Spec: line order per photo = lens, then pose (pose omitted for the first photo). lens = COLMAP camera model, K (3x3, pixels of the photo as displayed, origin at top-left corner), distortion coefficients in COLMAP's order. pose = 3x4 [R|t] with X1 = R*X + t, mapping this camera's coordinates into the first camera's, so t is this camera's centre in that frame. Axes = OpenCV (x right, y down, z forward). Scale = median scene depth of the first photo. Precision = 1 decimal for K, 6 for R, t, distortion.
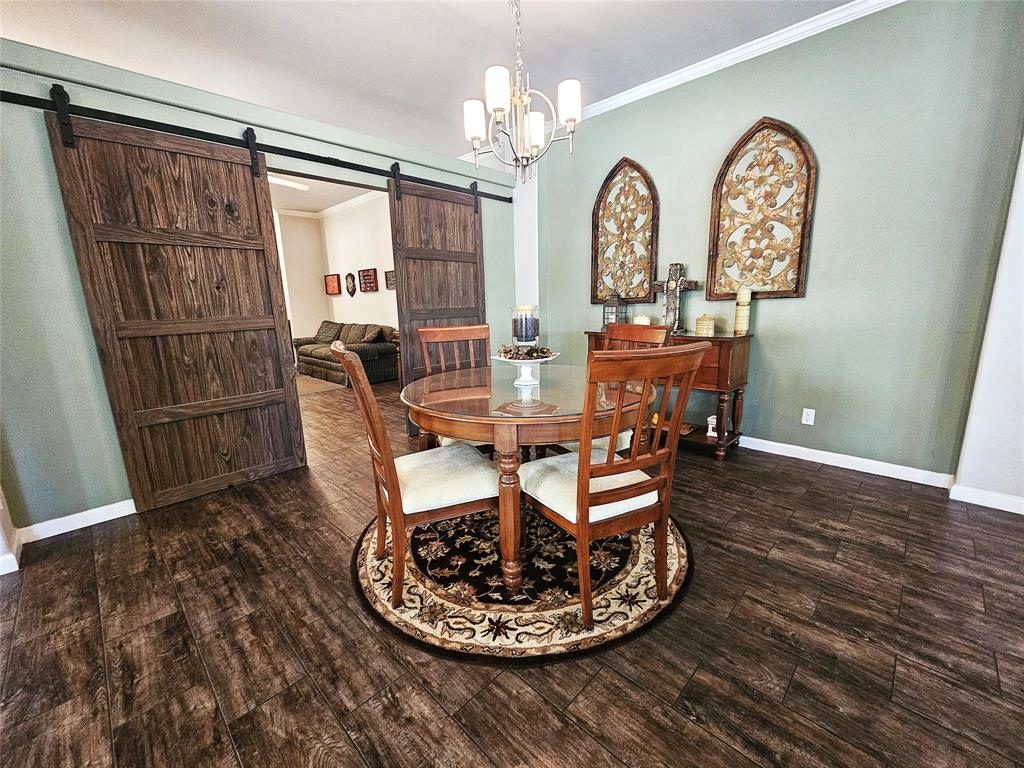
lens RADIAL K [[416.4, 0, 513.3], [0, 416.4, 384.7], [0, 0, 1]] dist [0.000031, -0.000773]
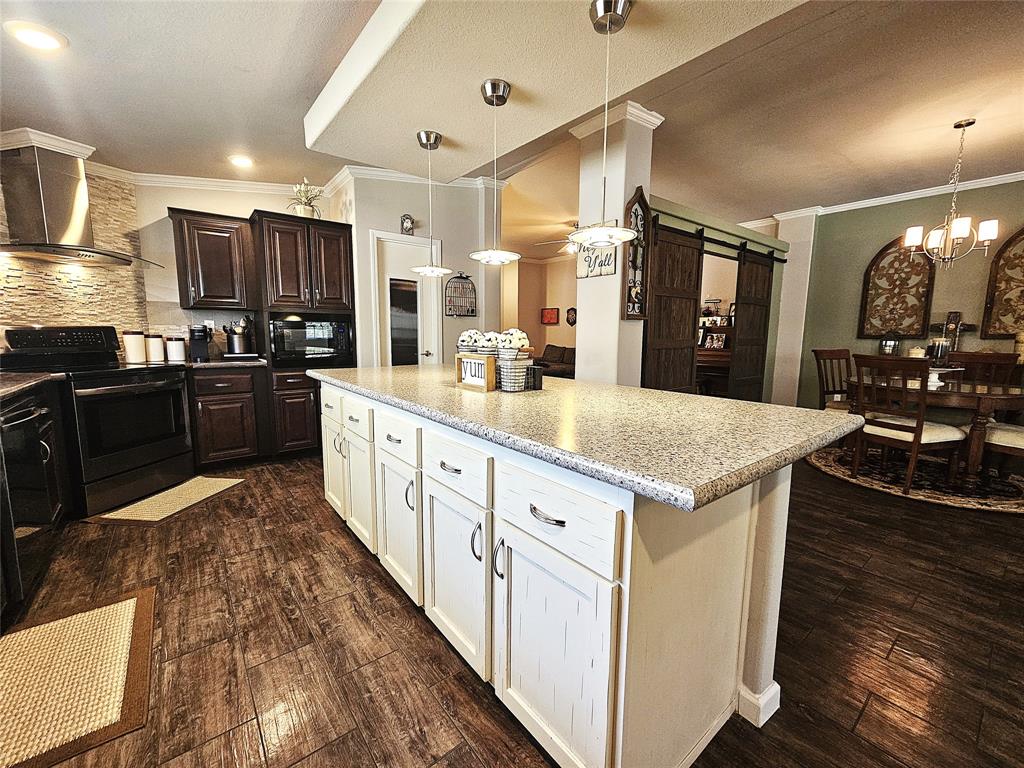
lens RADIAL K [[416.4, 0, 508.7], [0, 416.4, 384.5], [0, 0, 1]] dist [0.000031, -0.000773]
pose [[0.991014, 0.045907, -0.125636, -0.909152], [-0.054935, 0.996078, -0.069364, 0.131704], [0.121959, 0.075643, 0.989649, -0.549095]]
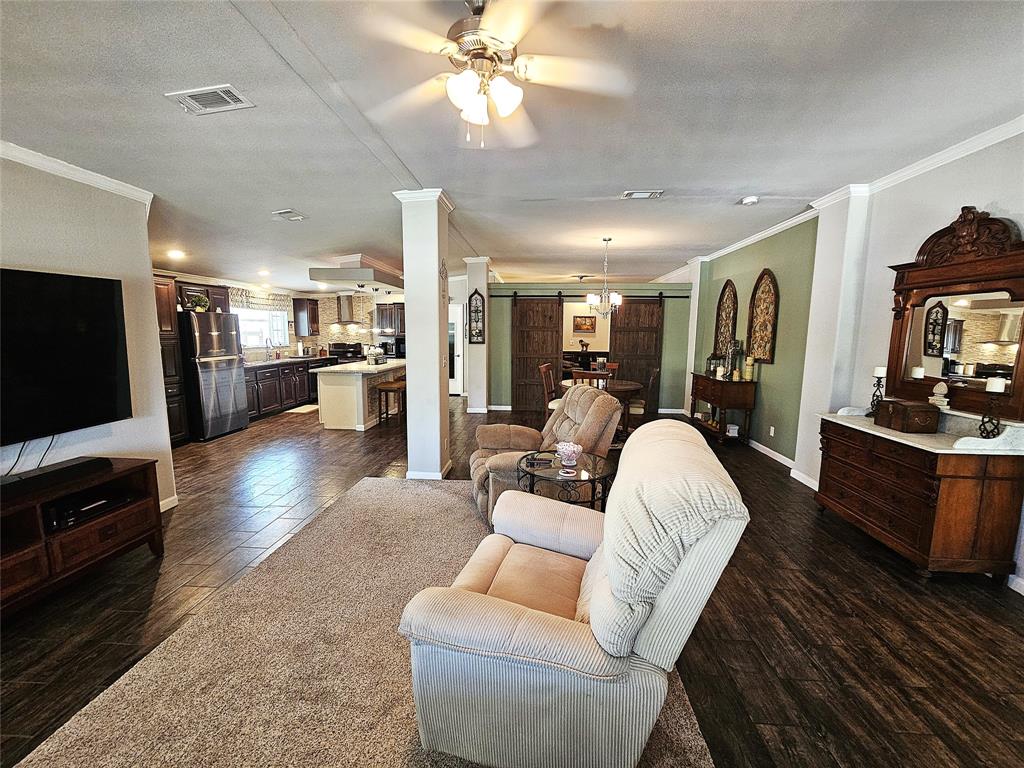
lens RADIAL K [[416.4, 0, 511.4], [0, 416.4, 385.0], [0, 0, 1]] dist [0.000031, -0.000773]
pose [[0.646539, 0.127107, -0.752218, 1.157800], [-0.177928, 0.983953, 0.013335, 0.050806], [0.741842, 0.125219, 0.658780, -0.894604]]
